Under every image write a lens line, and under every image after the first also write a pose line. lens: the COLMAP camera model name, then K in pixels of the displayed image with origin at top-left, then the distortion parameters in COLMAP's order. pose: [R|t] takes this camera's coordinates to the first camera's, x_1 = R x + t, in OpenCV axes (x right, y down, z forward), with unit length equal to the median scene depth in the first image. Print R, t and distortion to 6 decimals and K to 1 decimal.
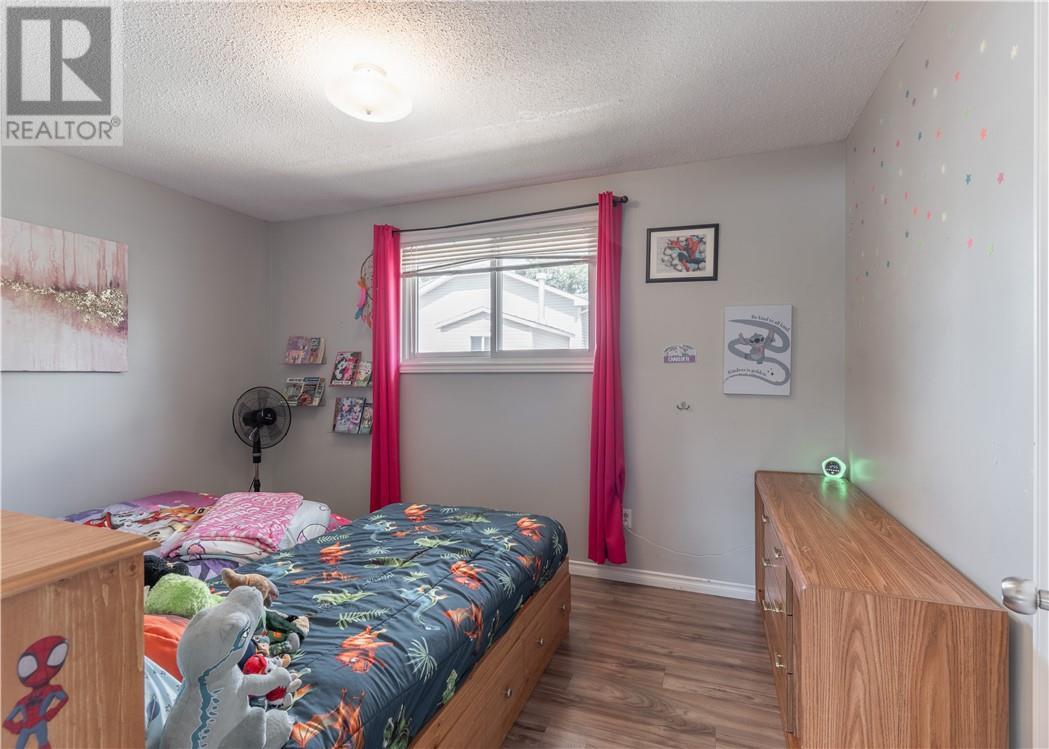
lens RADIAL K [[501.8, 0, 526.1], [0, 501.8, 376.0], [0, 0, 1]] dist [-0.004237, -0.000182]
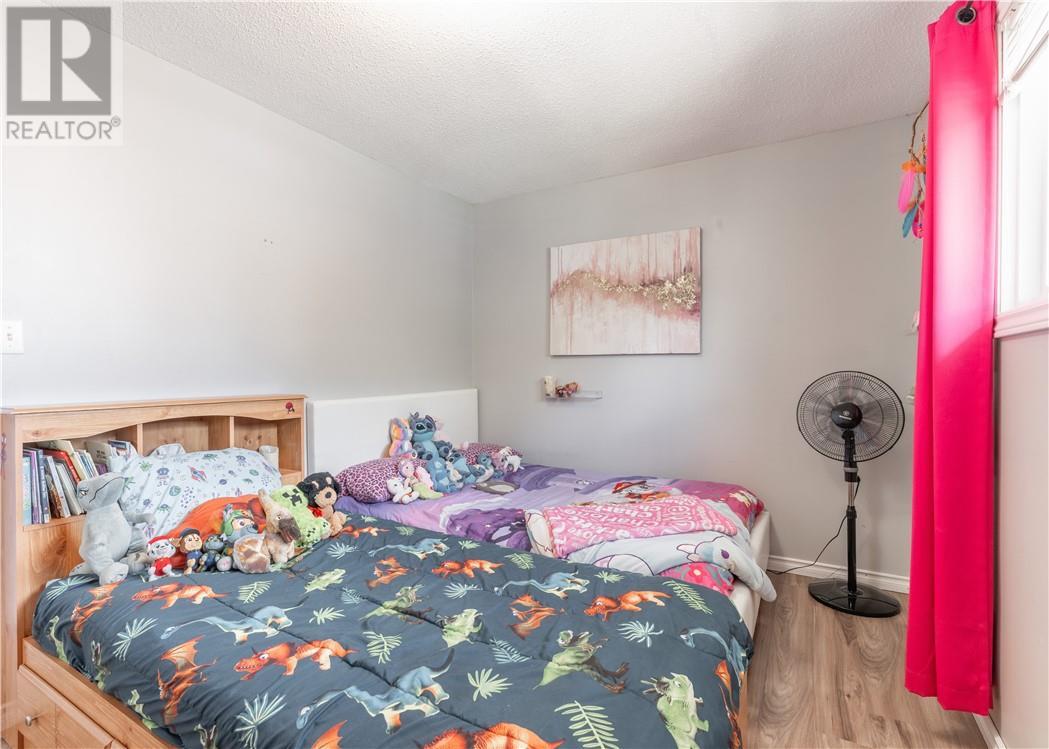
lens RADIAL K [[501.8, 0, 524.7], [0, 501.8, 371.0], [0, 0, 1]] dist [-0.004237, -0.000182]
pose [[-0.165999, 0.000986, -0.986125, 0.280883], [-0.003902, 0.999991, 0.001657, 0.029545], [0.986118, 0.004123, -0.165994, 0.888739]]
